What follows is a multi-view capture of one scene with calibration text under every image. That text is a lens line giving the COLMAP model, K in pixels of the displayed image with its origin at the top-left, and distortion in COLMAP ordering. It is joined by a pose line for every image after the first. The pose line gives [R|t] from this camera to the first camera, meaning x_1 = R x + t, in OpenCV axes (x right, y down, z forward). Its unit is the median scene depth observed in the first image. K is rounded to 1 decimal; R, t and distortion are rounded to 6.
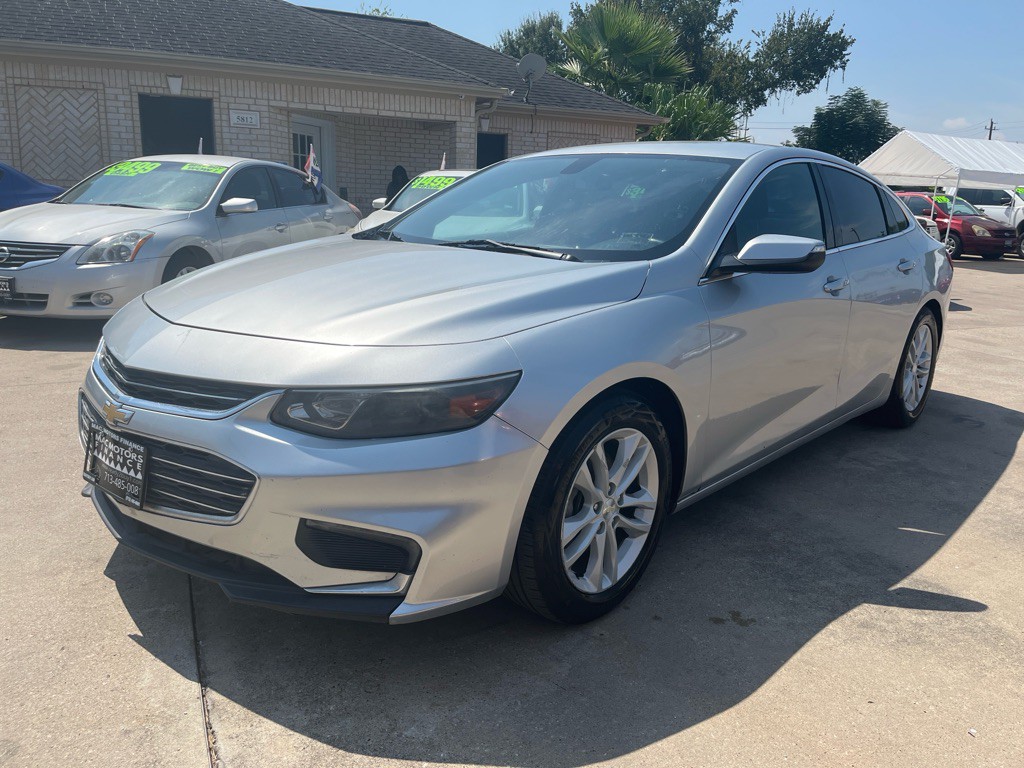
lens RADIAL K [[771.2, 0, 515.4], [0, 771.2, 382.7], [0, 0, 1]] dist [0.074711, -0.106382]
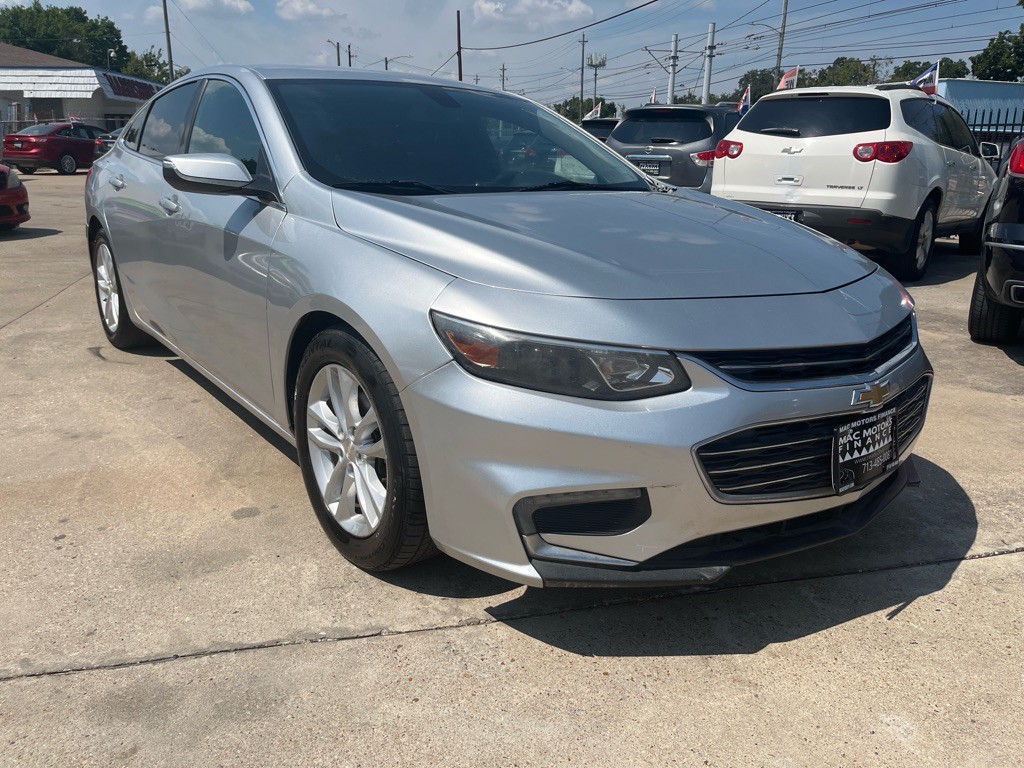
lens RADIAL K [[779.5, 0, 511.0], [0, 779.5, 378.0], [0, 0, 1]] dist [0.074512, -0.118106]
pose [[0.176695, -0.301345, 0.937001, -0.986993], [0.202291, 0.942775, 0.265055, -0.211441], [-0.963253, 0.142713, 0.227543, 0.812976]]
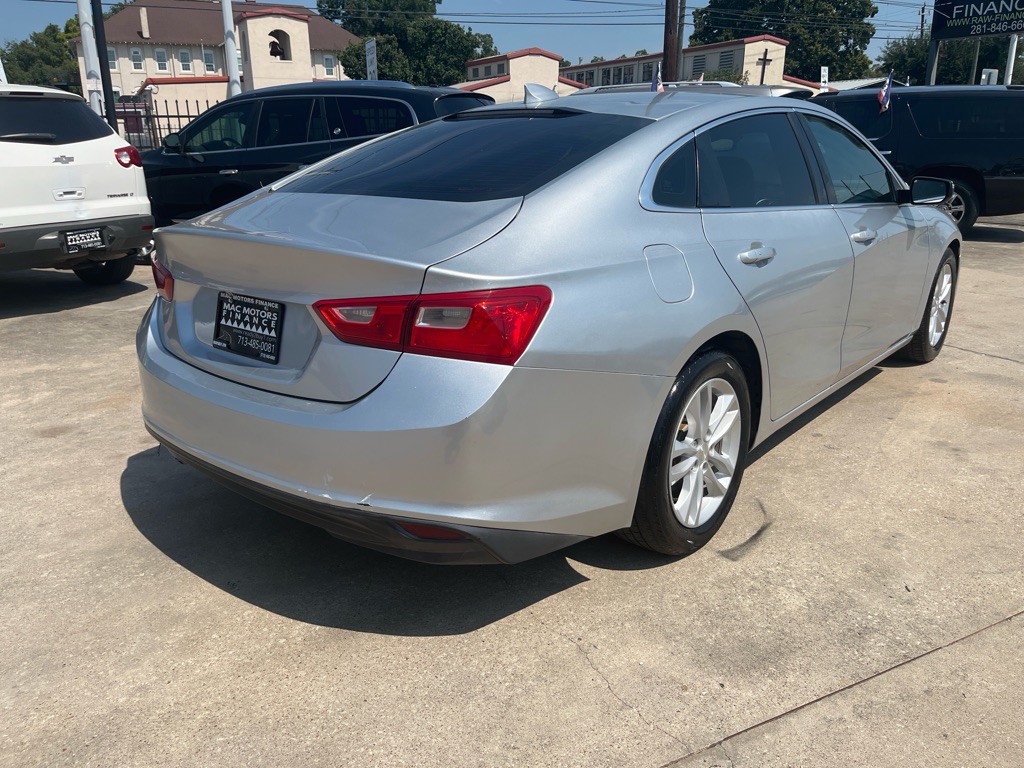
lens RADIAL K [[775.5, 0, 512.2], [0, 775.5, 389.2], [0, 0, 1]] dist [0.074672, -0.116068]
pose [[-0.999402, -0.007572, -0.033747, 0.513741], [-0.023717, 0.860229, 0.509357, -0.600344], [0.025174, 0.509852, -0.859894, 2.491073]]
